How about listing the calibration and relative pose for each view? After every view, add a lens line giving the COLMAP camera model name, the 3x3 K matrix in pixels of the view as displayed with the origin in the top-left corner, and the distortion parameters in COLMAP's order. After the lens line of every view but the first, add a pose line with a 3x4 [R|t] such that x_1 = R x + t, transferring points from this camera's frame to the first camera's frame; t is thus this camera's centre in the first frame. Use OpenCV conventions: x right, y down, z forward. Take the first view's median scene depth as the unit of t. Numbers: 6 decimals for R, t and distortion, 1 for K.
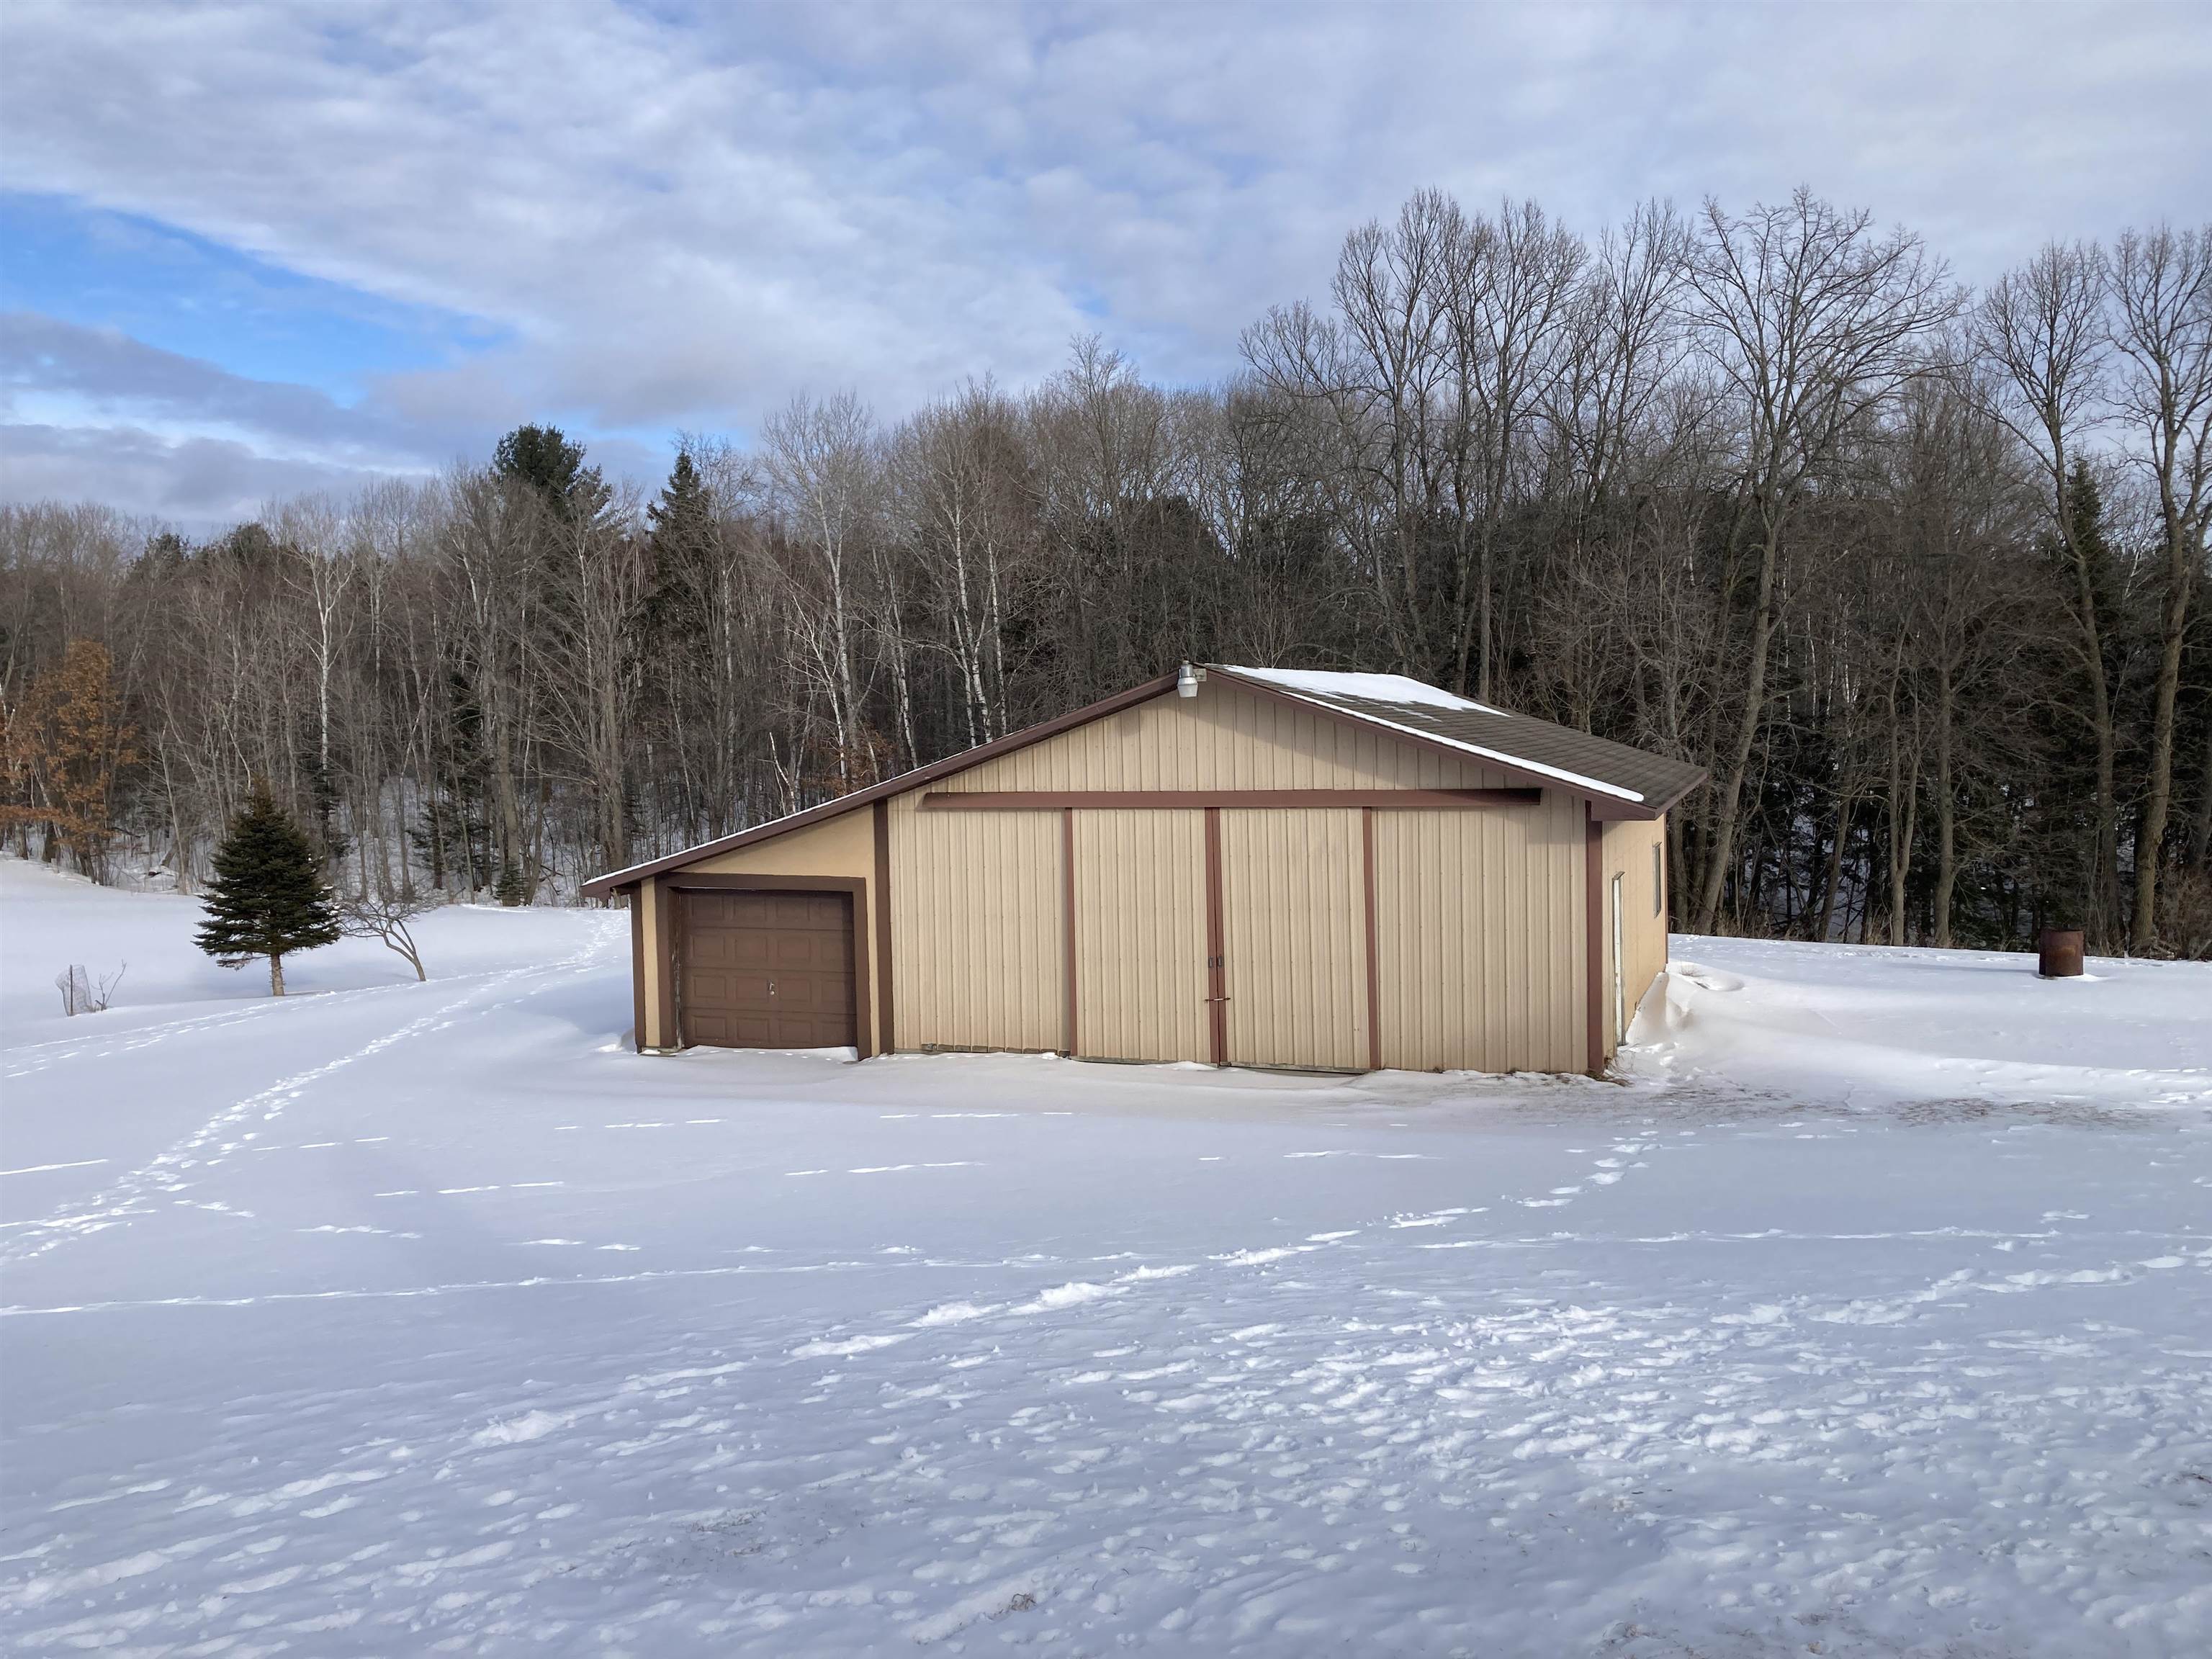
lens RADIAL K [[1811.4, 0, 1110.6], [0, 1811.4, 826.4], [0, 0, 1]] dist [0.034274, -0.024503]
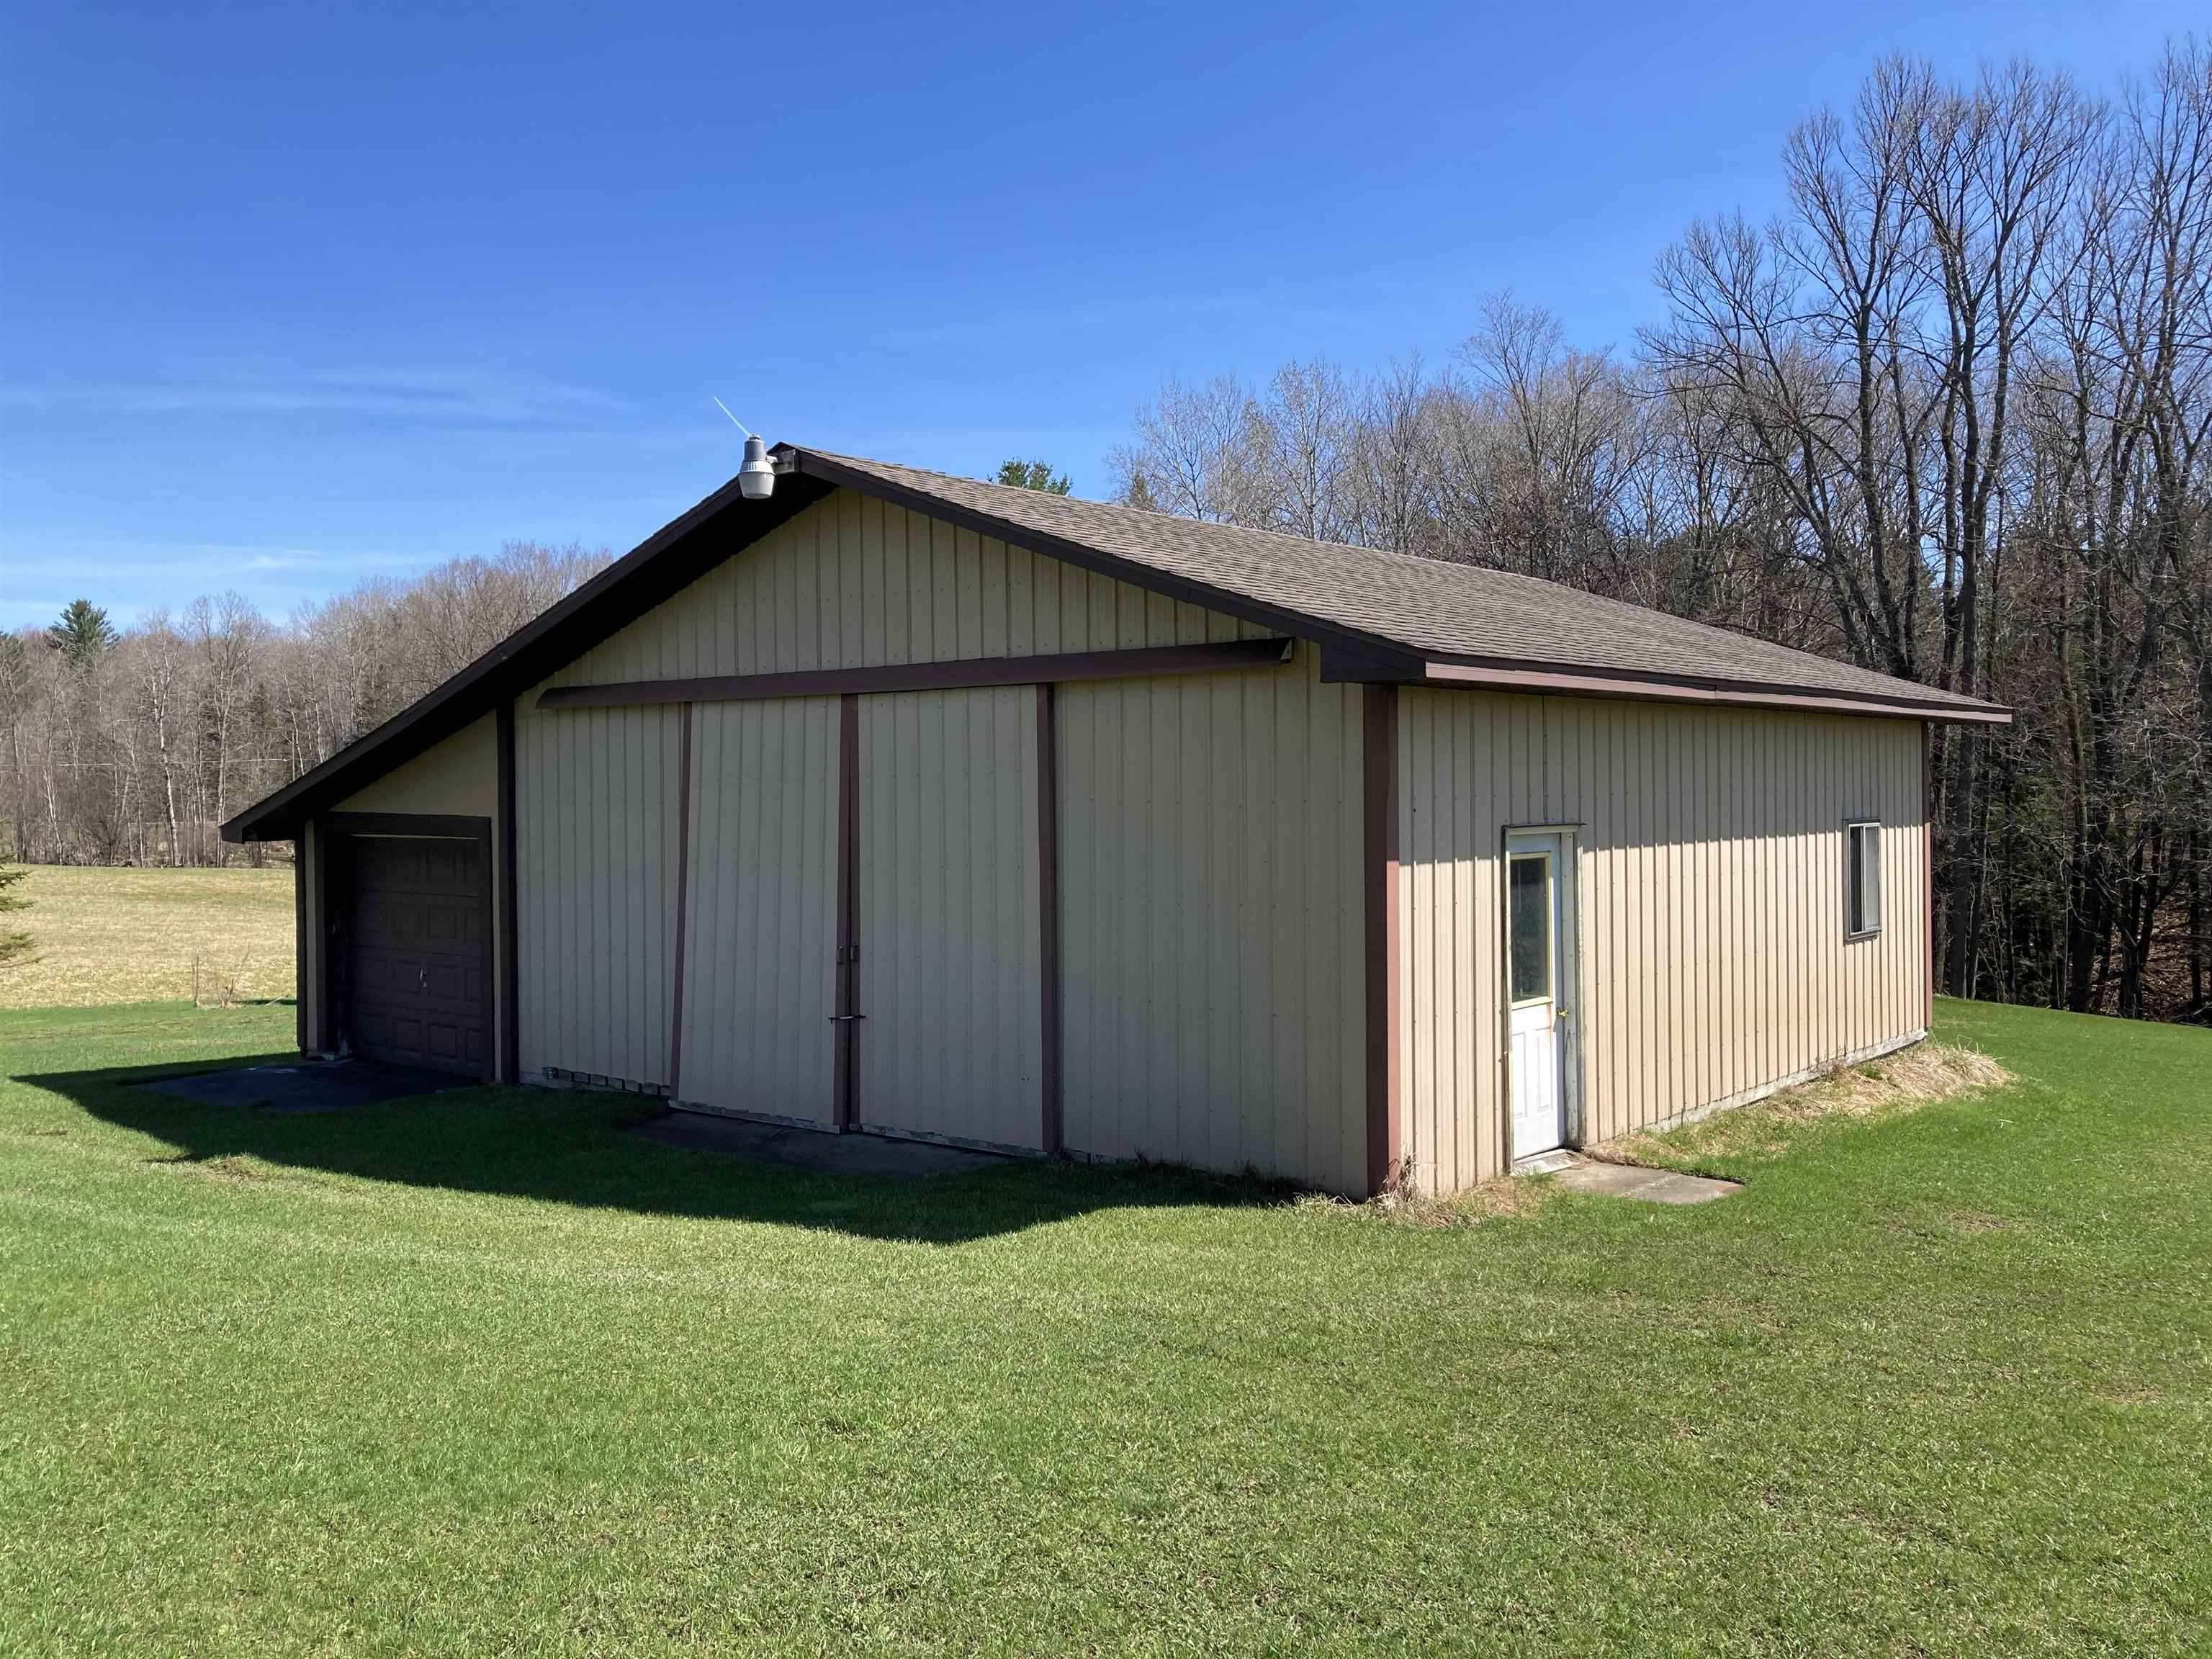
lens RADIAL K [[1811.4, 0, 1114.0], [0, 1811.4, 825.2], [0, 0, 1]] dist [0.034274, -0.024503]
pose [[0.953486, 0.019661, -0.300796, 0.314162], [-0.026638, 0.999462, -0.019111, 0.041142], [0.300259, 0.026235, 0.953497, 0.450770]]
